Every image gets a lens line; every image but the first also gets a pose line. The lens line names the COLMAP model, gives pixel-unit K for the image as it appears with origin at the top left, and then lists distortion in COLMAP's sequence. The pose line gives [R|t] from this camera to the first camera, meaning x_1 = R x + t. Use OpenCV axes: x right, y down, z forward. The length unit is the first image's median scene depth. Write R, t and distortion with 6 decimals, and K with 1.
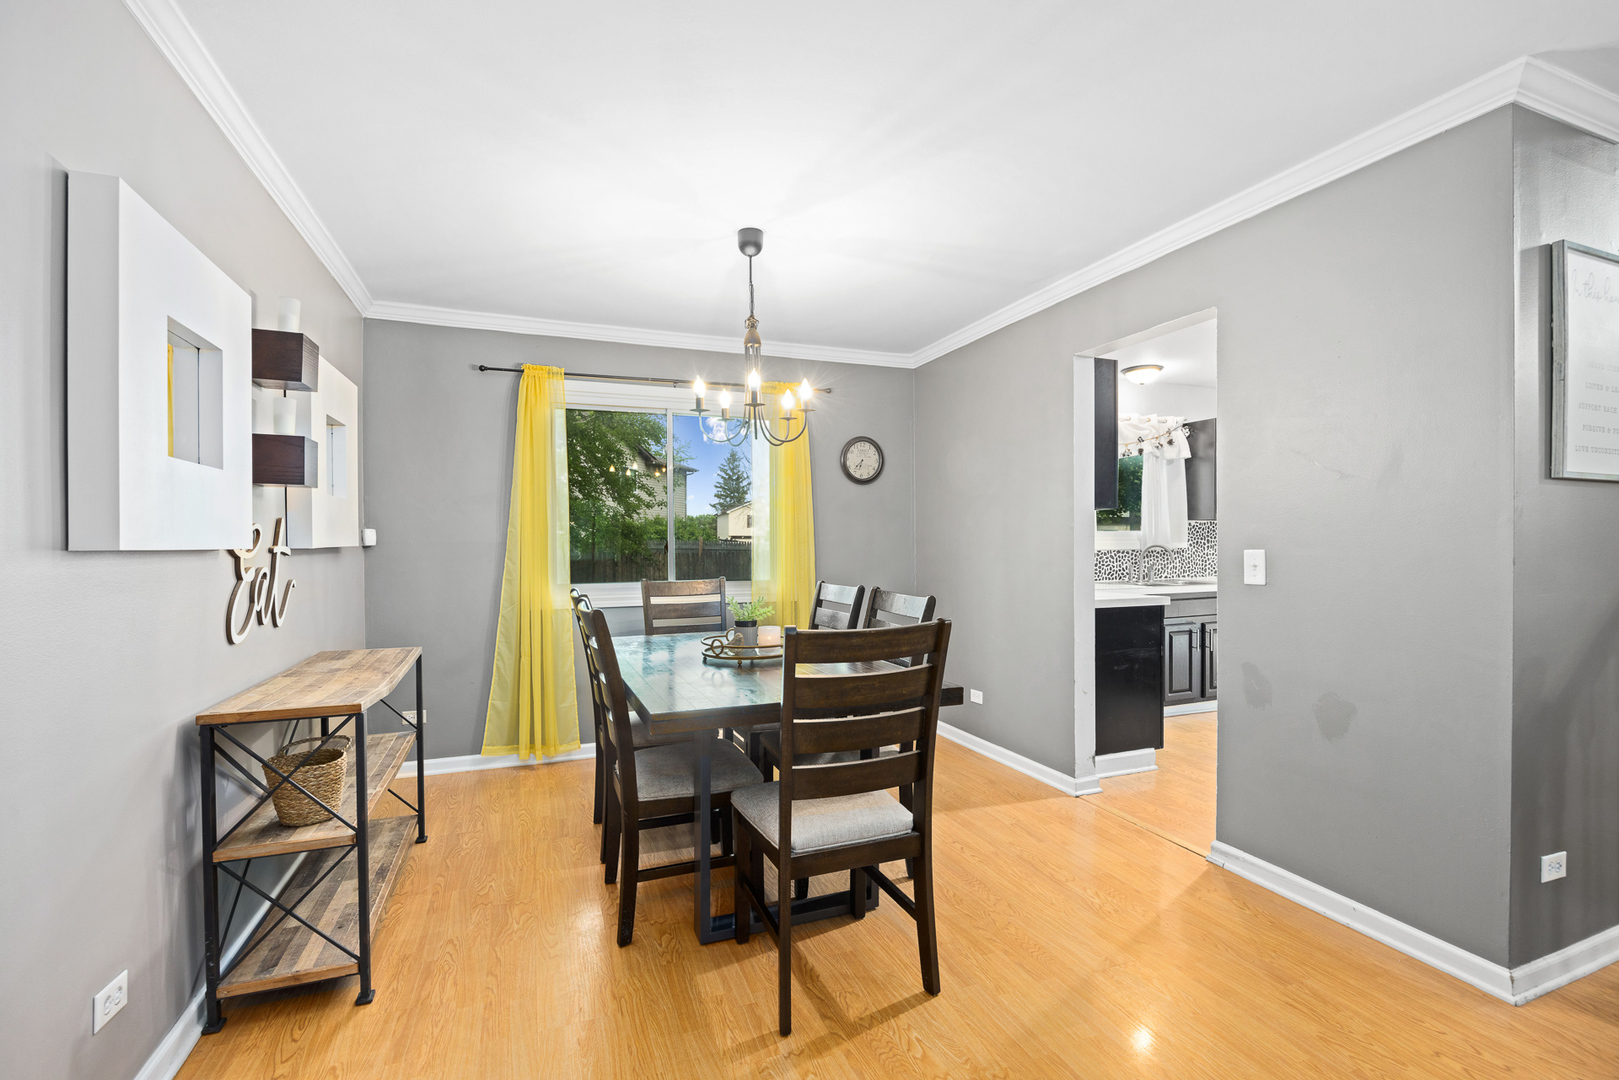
lens RADIAL K [[736.8, 0, 816.6], [0, 736.8, 544.9], [0, 0, 1]] dist [-0.011291, -0.003395]
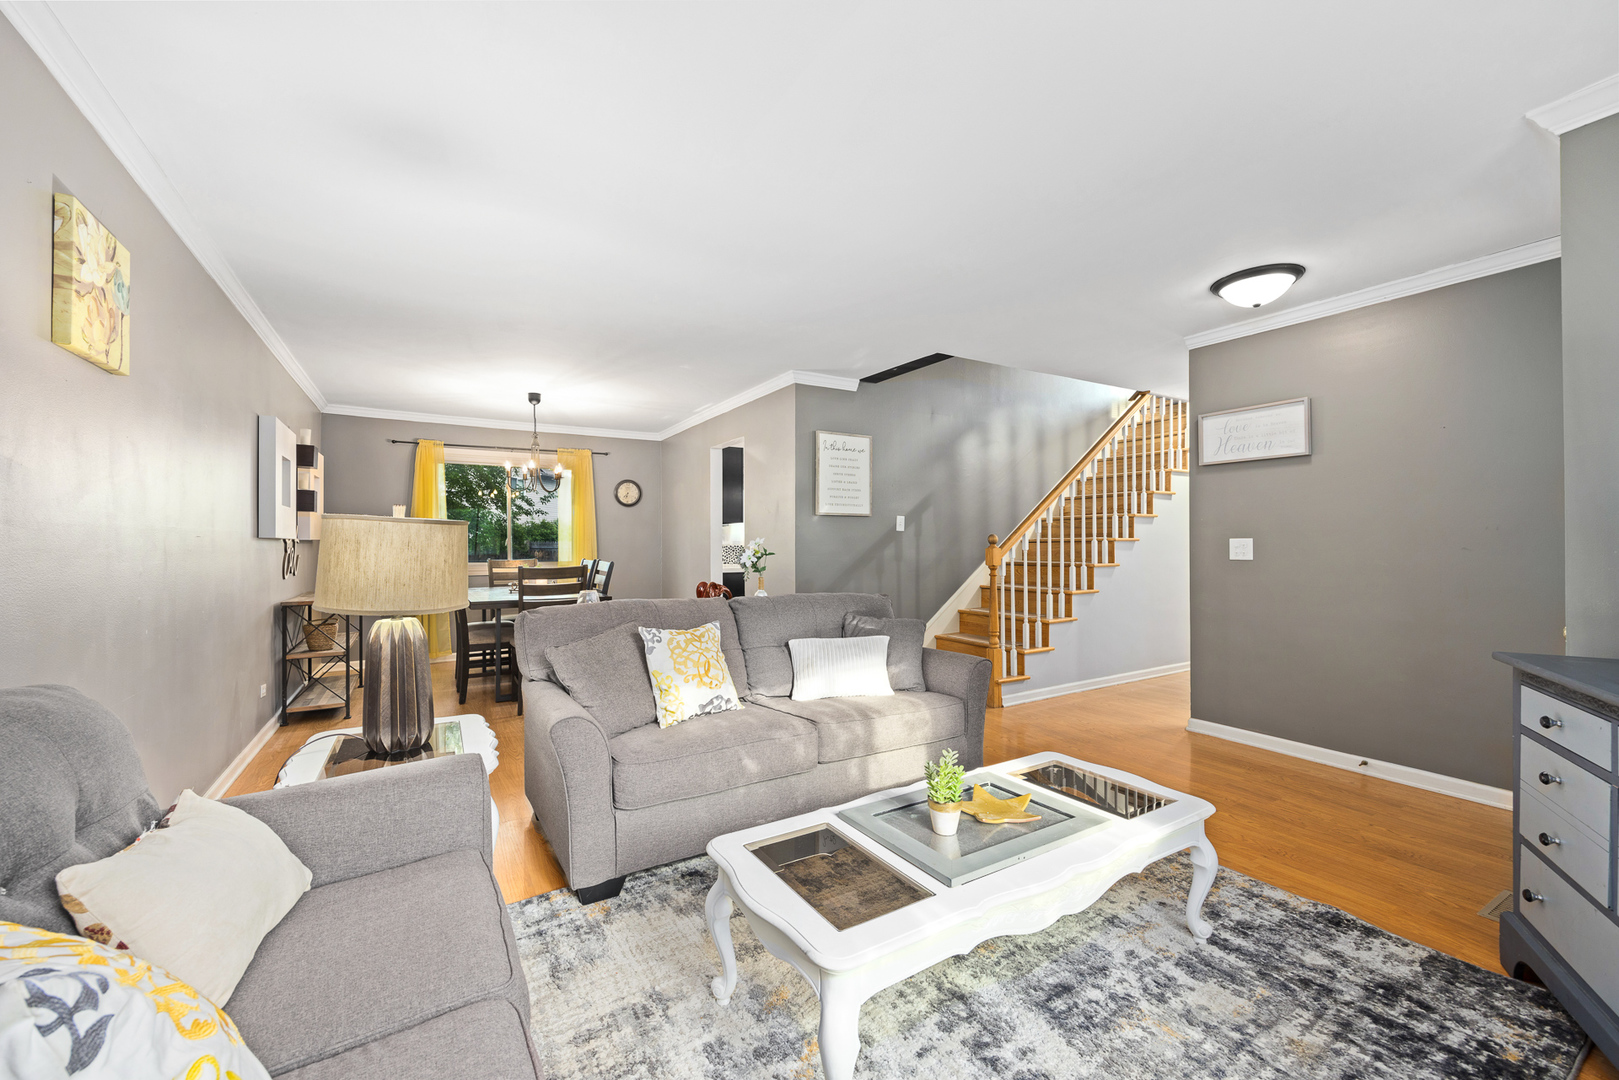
lens RADIAL K [[654.0, 0, 815.1], [0, 654.0, 540.9], [0, 0, 1]] dist [0.002610, 0.000299]
pose [[0.986104, 0.002321, 0.166110, 0.396879], [-0.000764, 0.999955, -0.009436, 0.021892], [-0.166125, 0.009178, 0.986062, -1.004225]]
